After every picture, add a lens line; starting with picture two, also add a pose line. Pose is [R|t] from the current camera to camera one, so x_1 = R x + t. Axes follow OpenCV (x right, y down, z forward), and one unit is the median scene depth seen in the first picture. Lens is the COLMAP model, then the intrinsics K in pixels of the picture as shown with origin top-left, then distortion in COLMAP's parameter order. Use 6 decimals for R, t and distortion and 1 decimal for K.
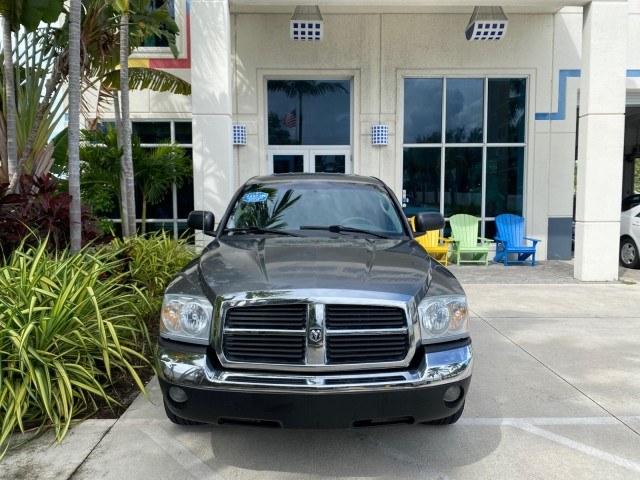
lens RADIAL K [[493.6, 0, 322.7], [0, 493.6, 236.5], [0, 0, 1]] dist [0.023916, -0.025896]
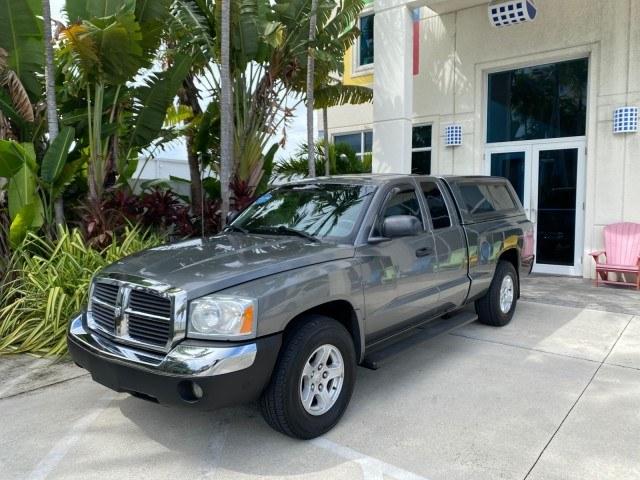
lens RADIAL K [[493.6, 0, 318.2], [0, 493.6, 239.6], [0, 0, 1]] dist [0.023916, -0.025896]
pose [[0.752950, 0.053579, -0.655893, 0.377303], [-0.050013, 0.998457, 0.024149, -0.015121], [0.656175, 0.014620, 0.754467, 0.123484]]
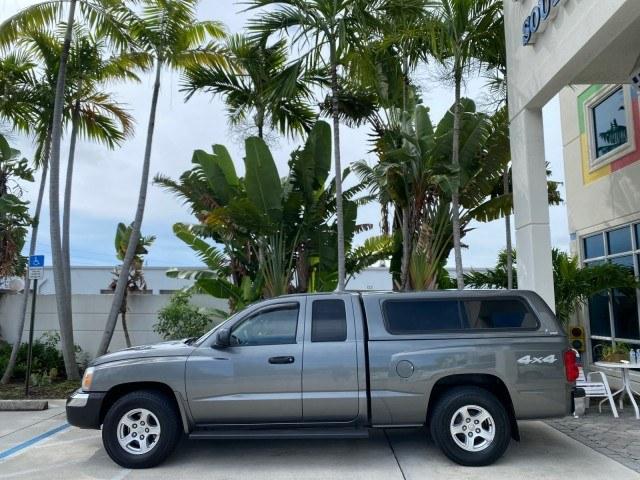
lens RADIAL K [[493.6, 0, 319.6], [0, 493.6, 237.3], [0, 0, 1]] dist [0.023916, -0.025896]
pose [[-0.058245, -0.138124, -0.988701, 0.784470], [-0.074054, 0.988251, -0.133699, -0.072861], [0.995552, 0.065430, -0.067789, 0.700346]]
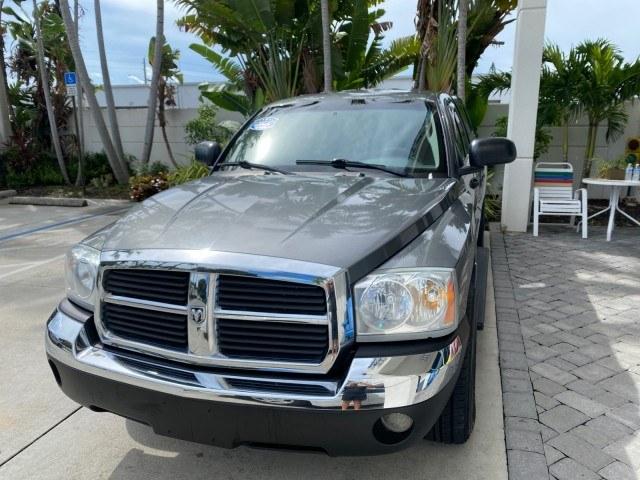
lens RADIAL K [[493.6, 0, 318.2], [0, 493.6, 236.4], [0, 0, 1]] dist [0.023916, -0.025896]
pose [[-0.340897, 0.217306, -0.914640, 0.708680], [-0.059041, 0.966048, 0.251525, -0.090891], [0.938245, 0.139745, -0.316494, 1.041266]]
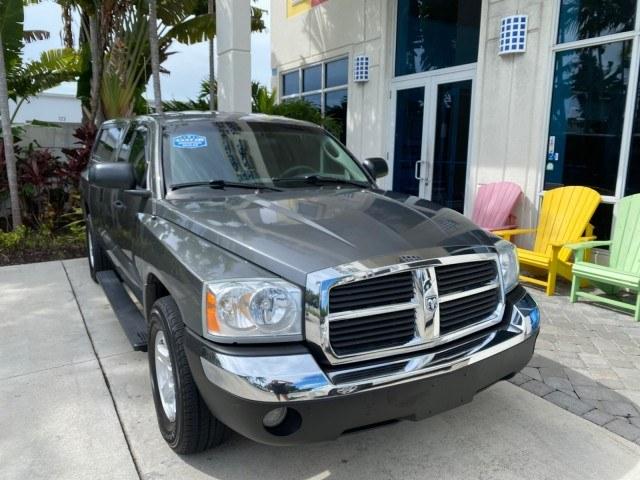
lens RADIAL K [[493.6, 0, 314.4], [0, 493.6, 243.5], [0, 0, 1]] dist [0.023916, -0.025896]
pose [[0.469730, 0.176959, -0.864893, 0.722845], [-0.079755, 0.984204, 0.158055, -0.065016], [0.879200, -0.005264, 0.476423, 0.742679]]
